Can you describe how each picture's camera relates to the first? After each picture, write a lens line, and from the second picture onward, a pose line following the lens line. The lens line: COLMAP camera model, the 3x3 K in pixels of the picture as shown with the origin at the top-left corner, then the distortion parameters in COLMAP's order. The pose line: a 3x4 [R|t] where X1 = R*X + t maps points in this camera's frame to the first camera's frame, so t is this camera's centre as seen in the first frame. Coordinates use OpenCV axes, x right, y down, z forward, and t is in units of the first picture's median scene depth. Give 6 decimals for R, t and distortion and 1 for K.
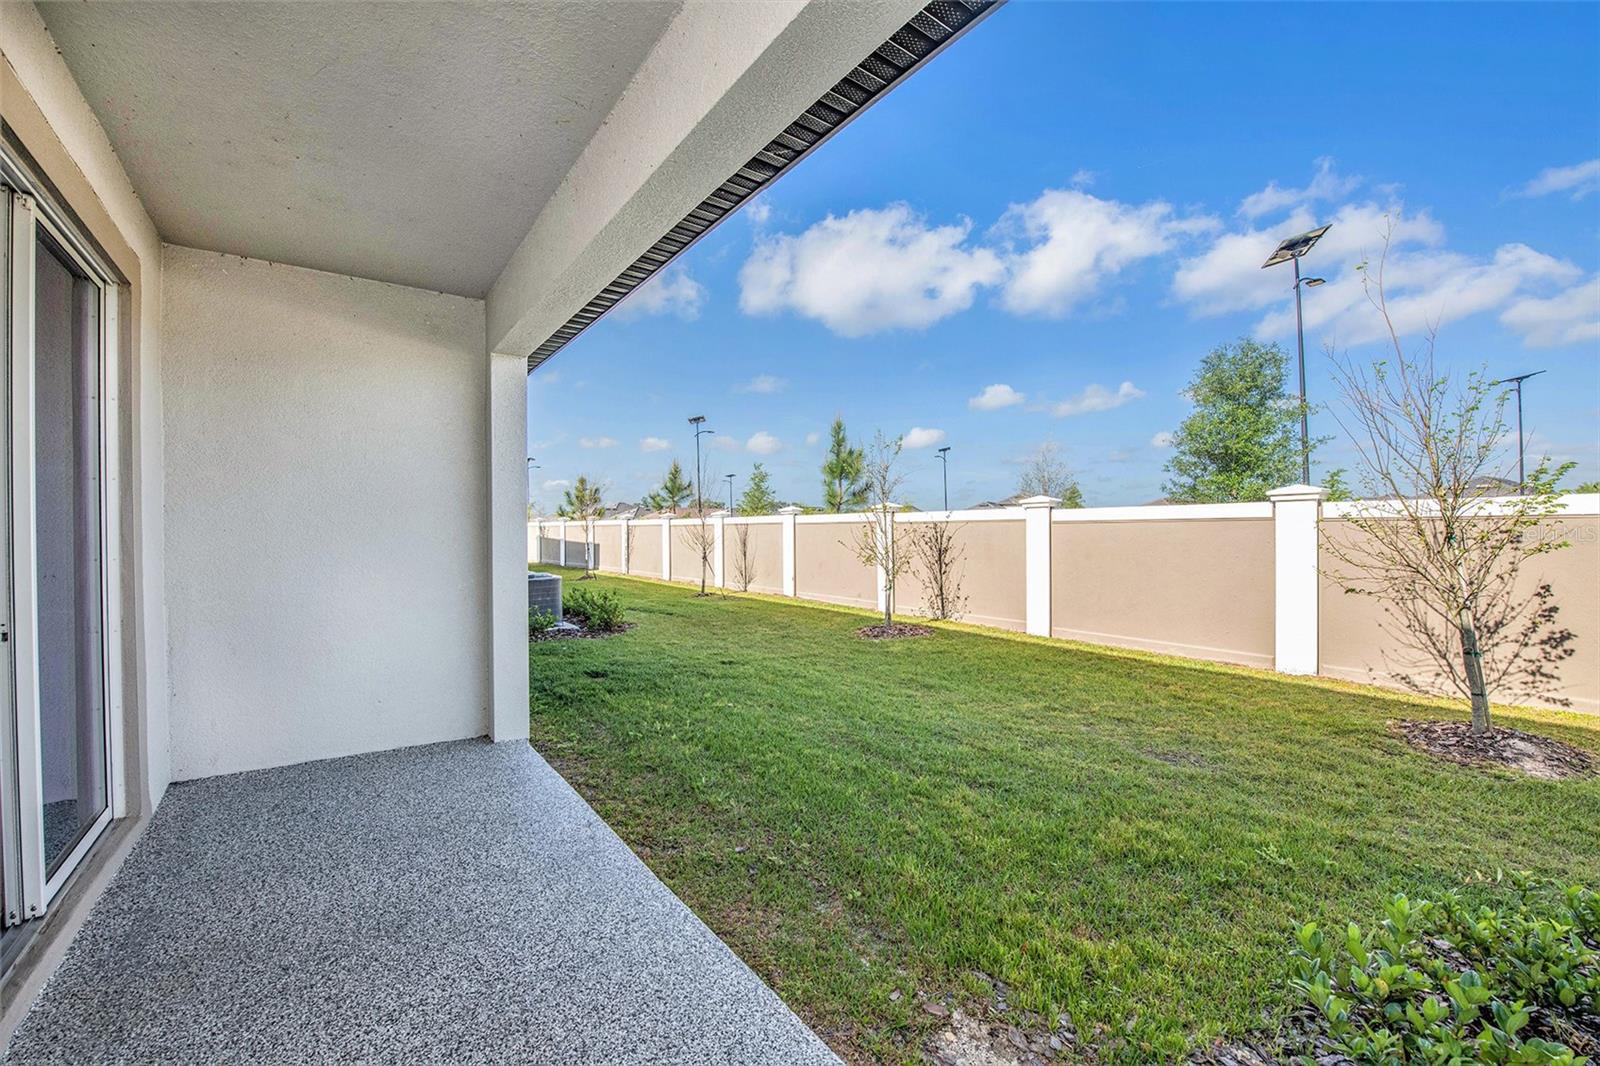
lens RADIAL K [[661.7, 0, 777.8], [0, 661.7, 533.8], [0, 0, 1]] dist [-0.012897, -0.000278]
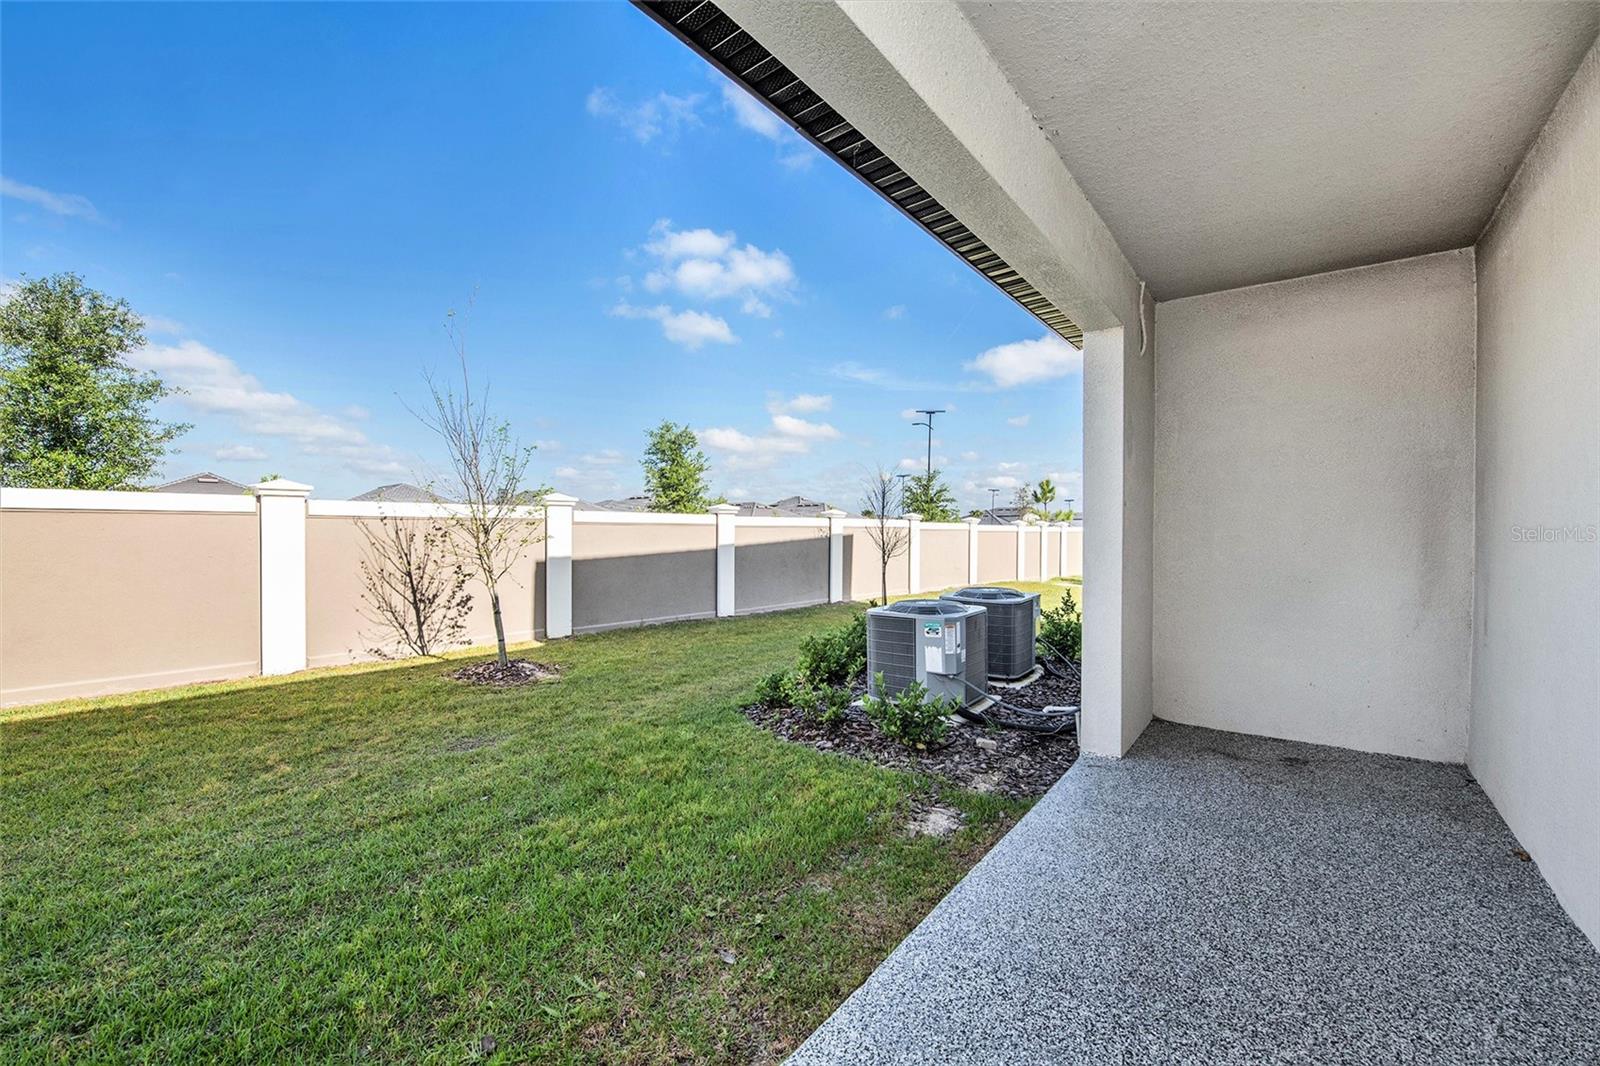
lens RADIAL K [[662.4, 0, 805.4], [0, 662.4, 527.7], [0, 0, 1]] dist [-0.015157, -0.000357]
pose [[-0.315912, 0.008637, 0.948749, -0.473558], [-0.001572, 0.999952, -0.009626, 0.005760], [-0.948787, -0.004532, -0.315884, 0.702932]]
